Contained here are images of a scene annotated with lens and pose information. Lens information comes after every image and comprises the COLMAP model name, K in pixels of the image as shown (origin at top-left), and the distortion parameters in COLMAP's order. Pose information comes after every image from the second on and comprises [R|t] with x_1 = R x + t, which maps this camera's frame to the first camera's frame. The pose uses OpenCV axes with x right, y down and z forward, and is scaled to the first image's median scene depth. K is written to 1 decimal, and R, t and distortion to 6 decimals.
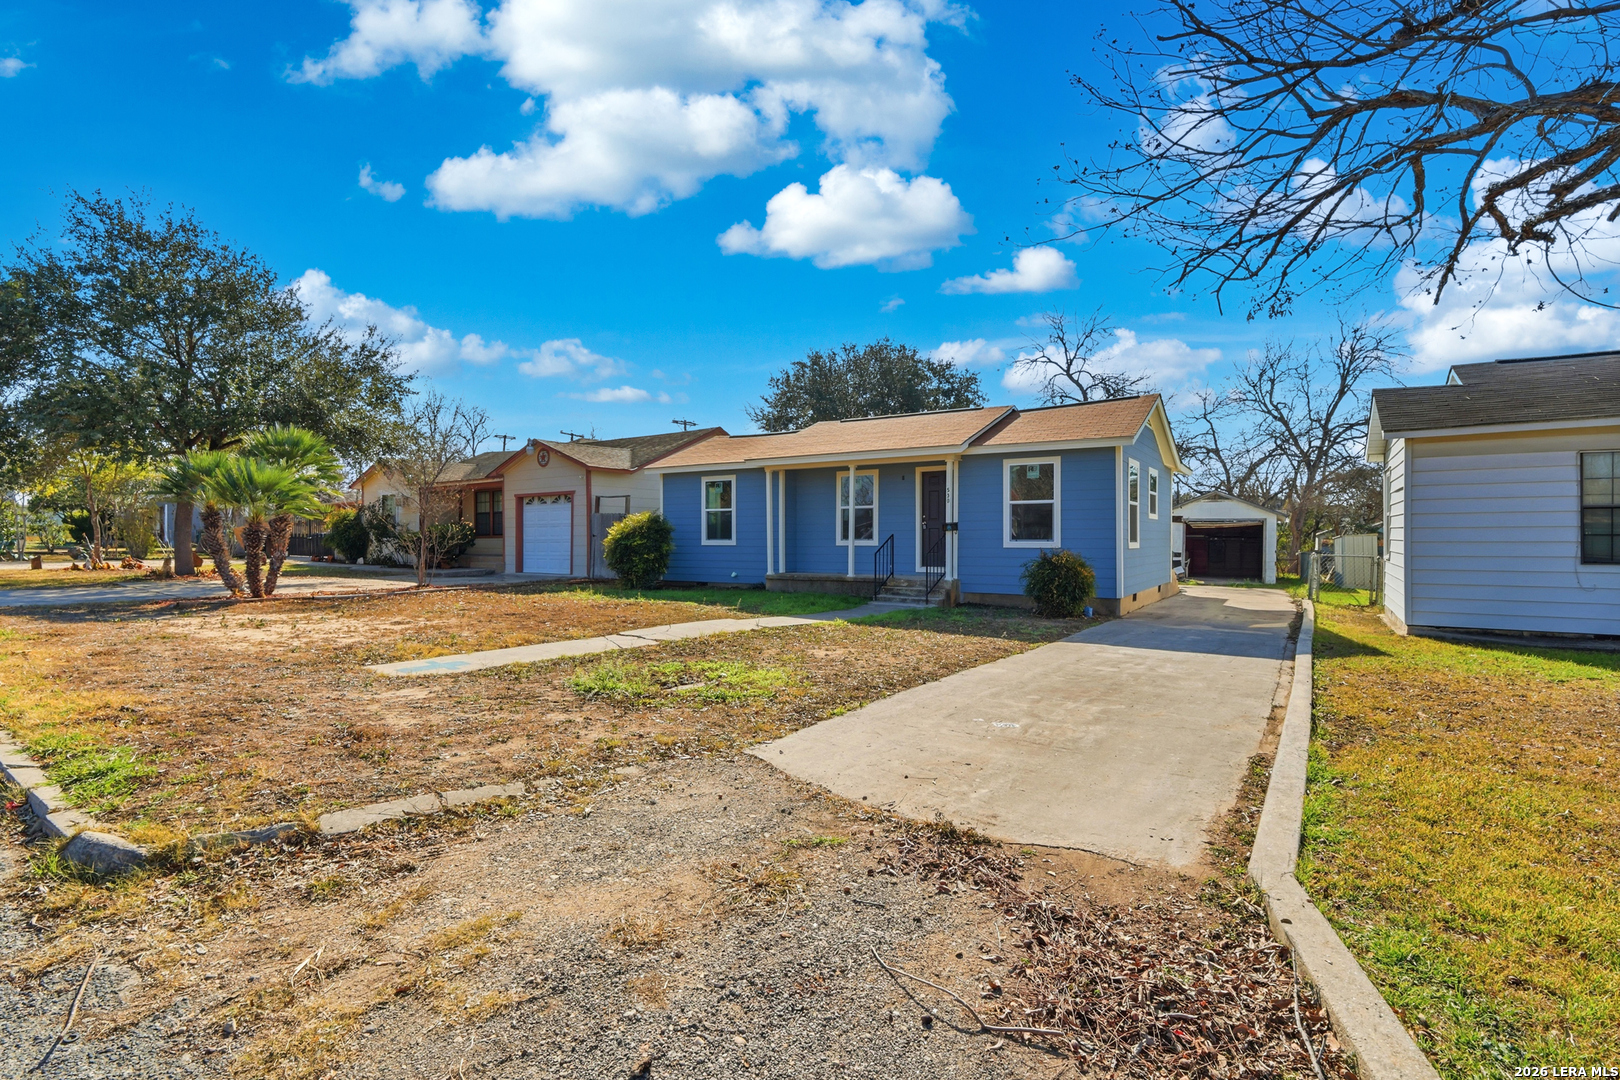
lens RADIAL K [[751.9, 0, 810.0], [0, 751.9, 540.0], [0, 0, 1]] dist [-0.003356, -0.000254]
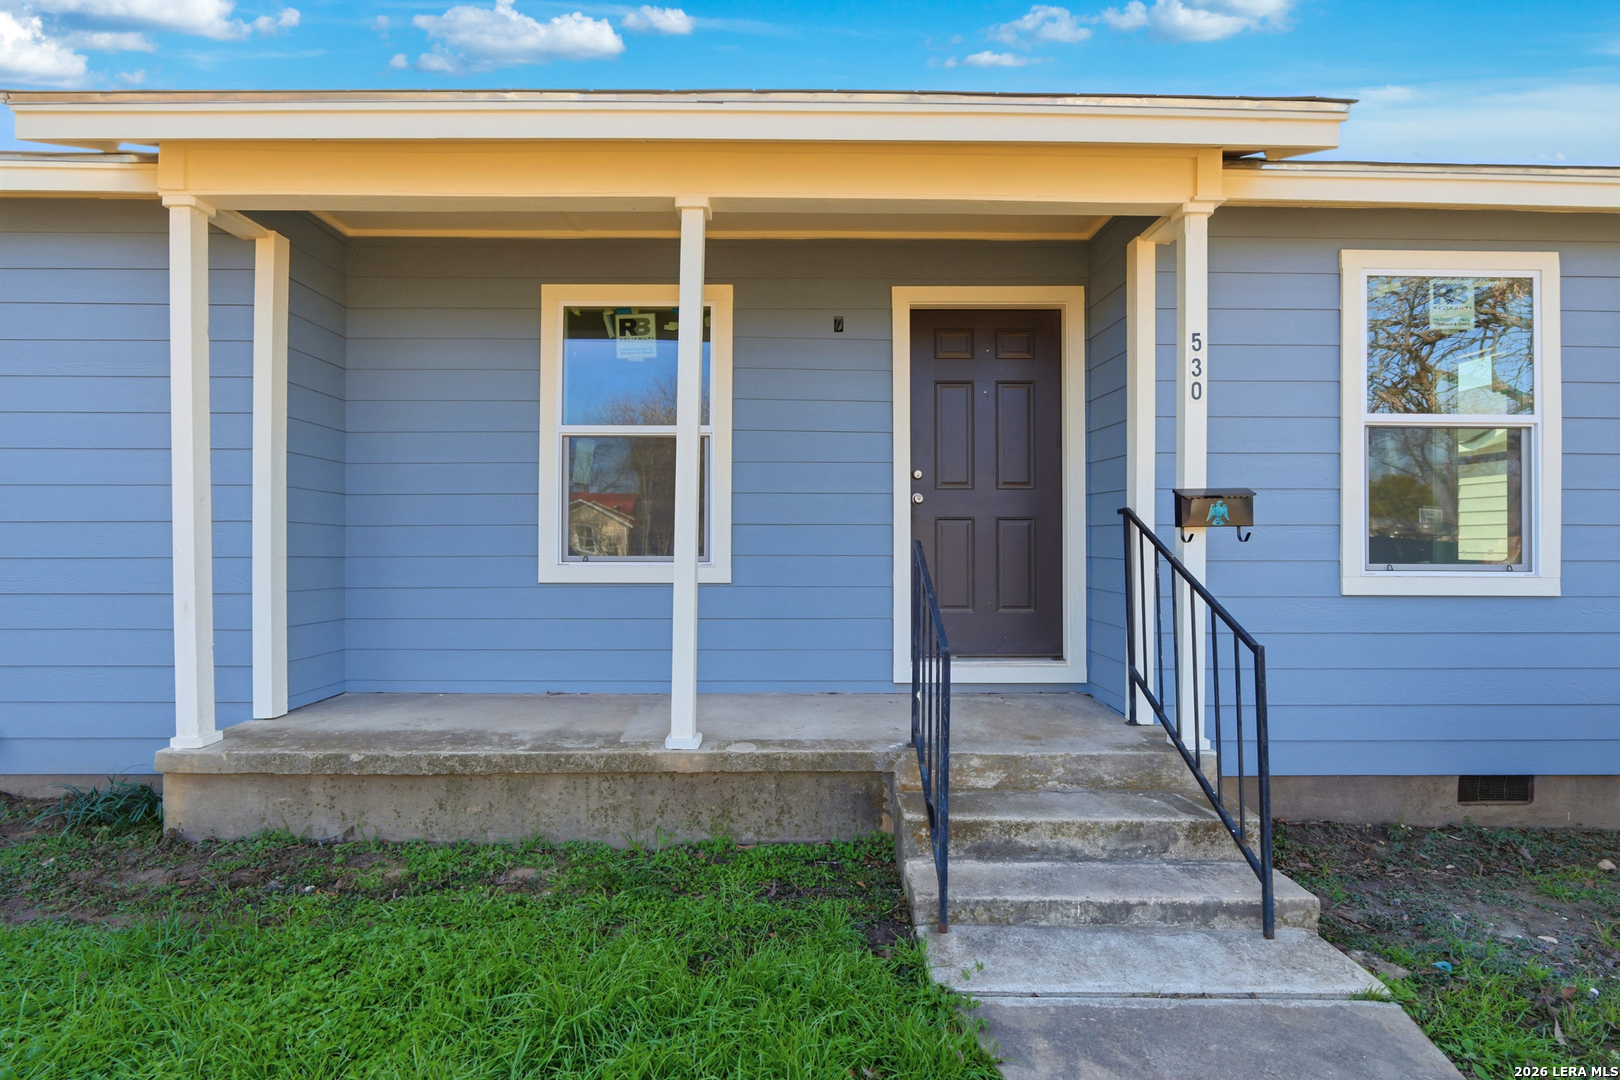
lens RADIAL K [[751.9, 0, 810.0], [0, 751.9, 540.0], [0, 0, 1]] dist [-0.003356, -0.000254]
pose [[0.827400, 0.002315, 0.561608, -0.030706], [0.000571, 0.999988, -0.004963, -0.005845], [-0.561612, 0.004427, 0.827389, 0.757445]]
